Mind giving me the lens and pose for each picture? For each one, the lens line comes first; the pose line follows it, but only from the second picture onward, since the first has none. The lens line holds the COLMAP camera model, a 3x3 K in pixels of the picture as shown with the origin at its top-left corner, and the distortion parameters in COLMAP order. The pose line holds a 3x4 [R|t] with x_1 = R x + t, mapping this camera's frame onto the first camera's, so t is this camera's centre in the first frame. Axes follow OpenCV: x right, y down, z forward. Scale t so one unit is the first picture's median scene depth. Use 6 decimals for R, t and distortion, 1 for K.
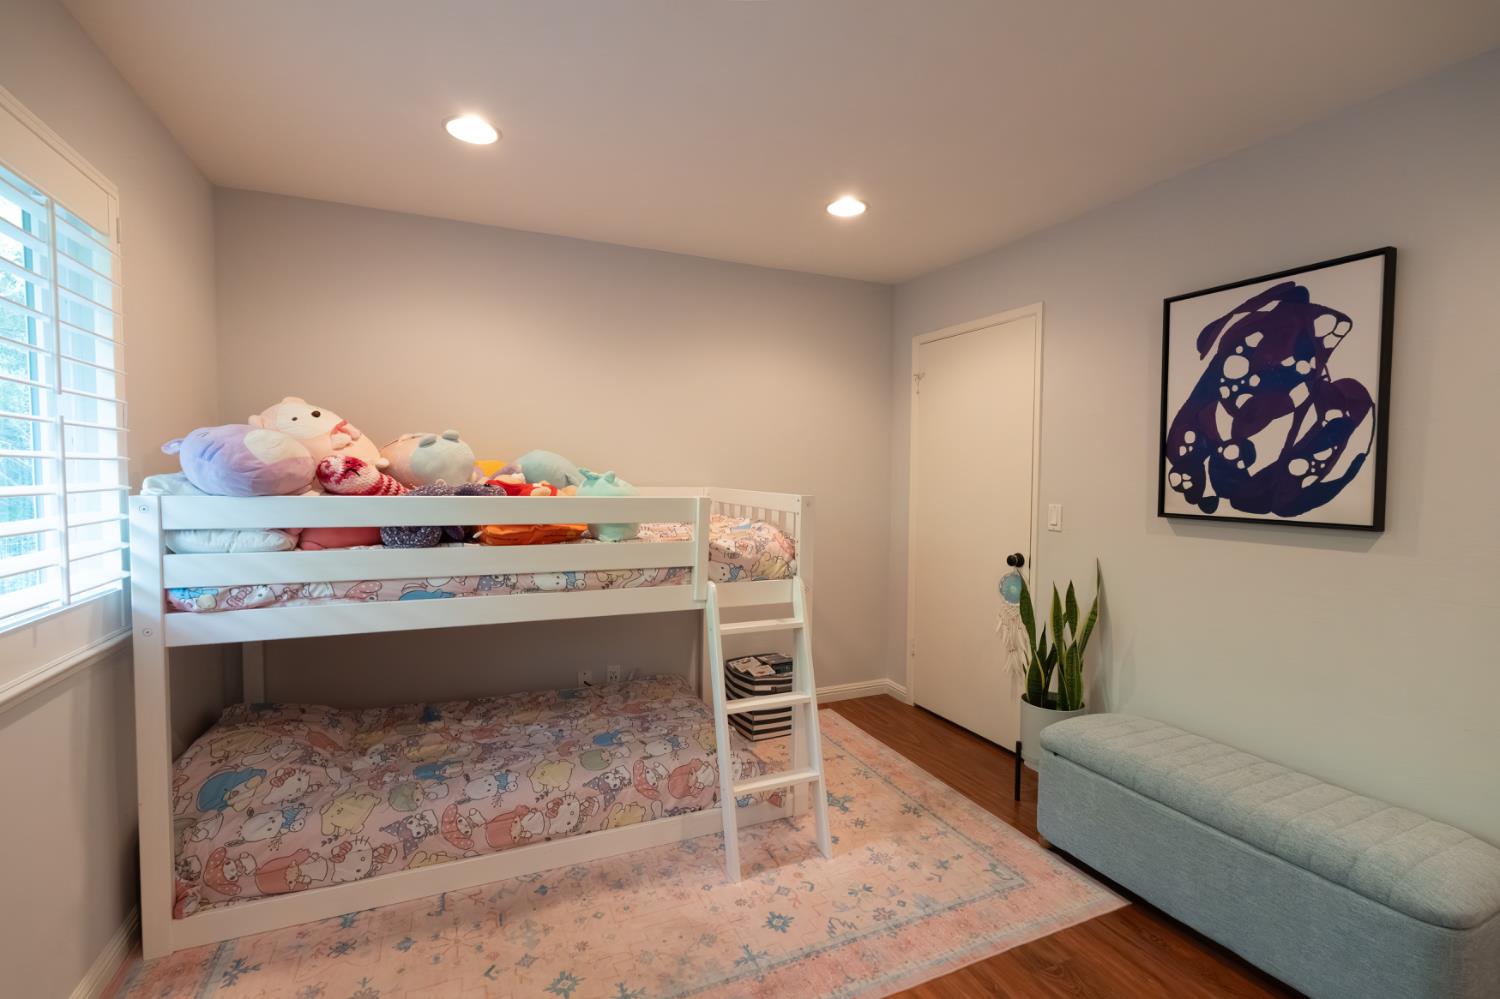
lens RADIAL K [[667.8, 0, 749.3], [0, 667.8, 502.0], [0, 0, 1]] dist [-0.000209, -0.000319]
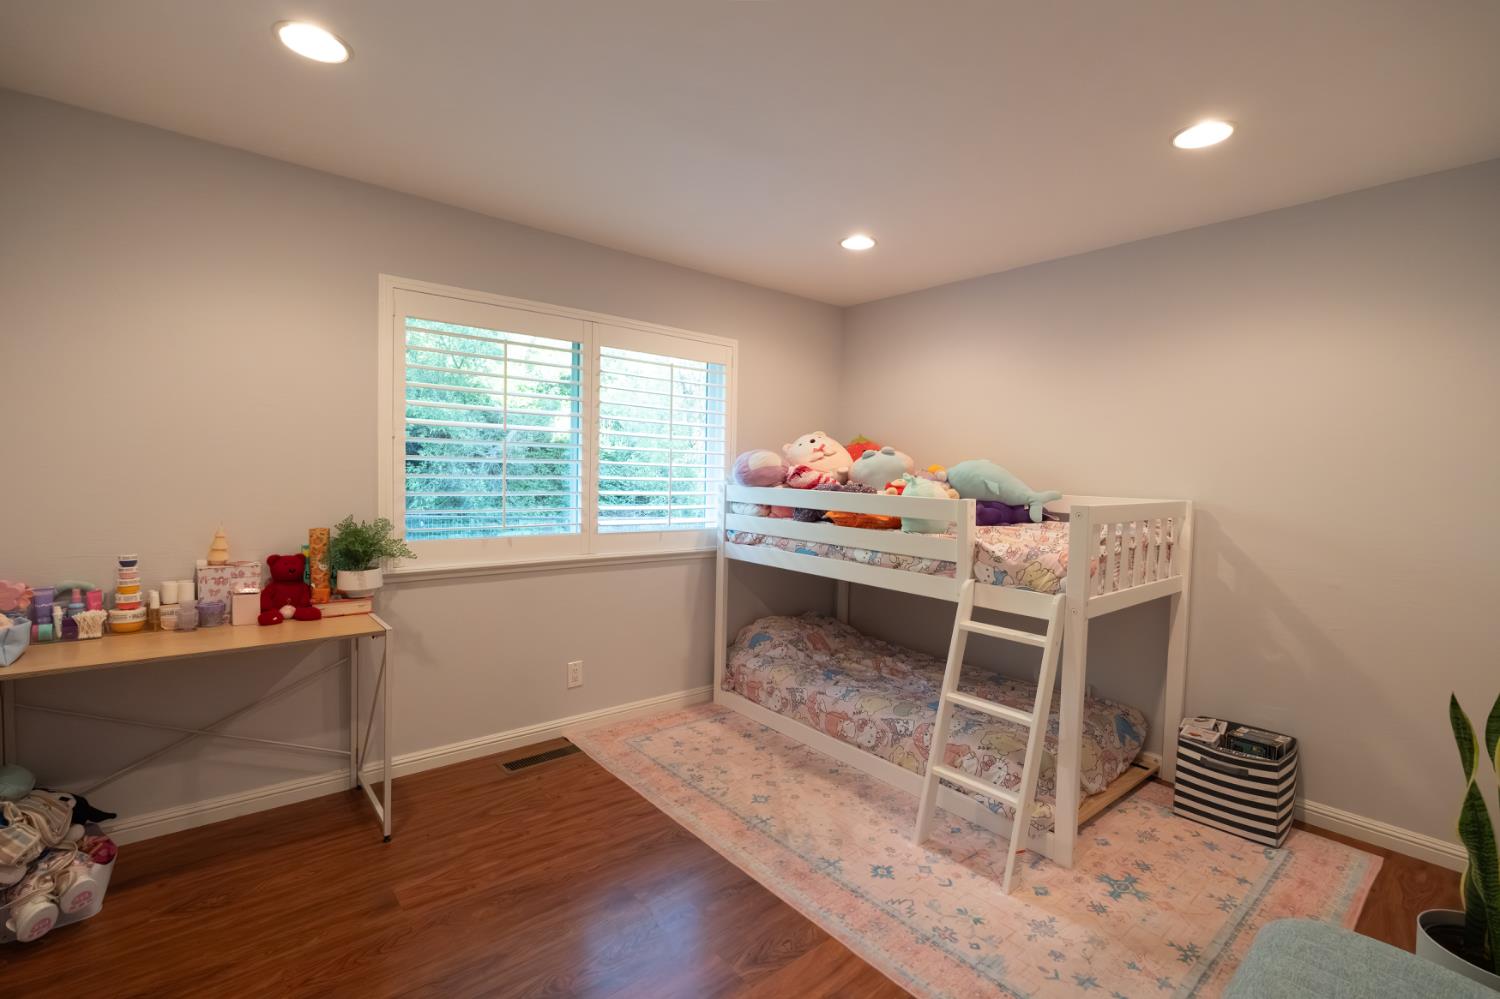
lens RADIAL K [[667.8, 0, 751.3], [0, 667.8, 499.8], [0, 0, 1]] dist [-0.000209, -0.000319]
pose [[0.280835, 0.037228, -0.959034, 0.948929], [-0.063796, 0.997762, 0.020050, -0.007972], [0.957633, 0.055551, 0.282582, 0.393210]]
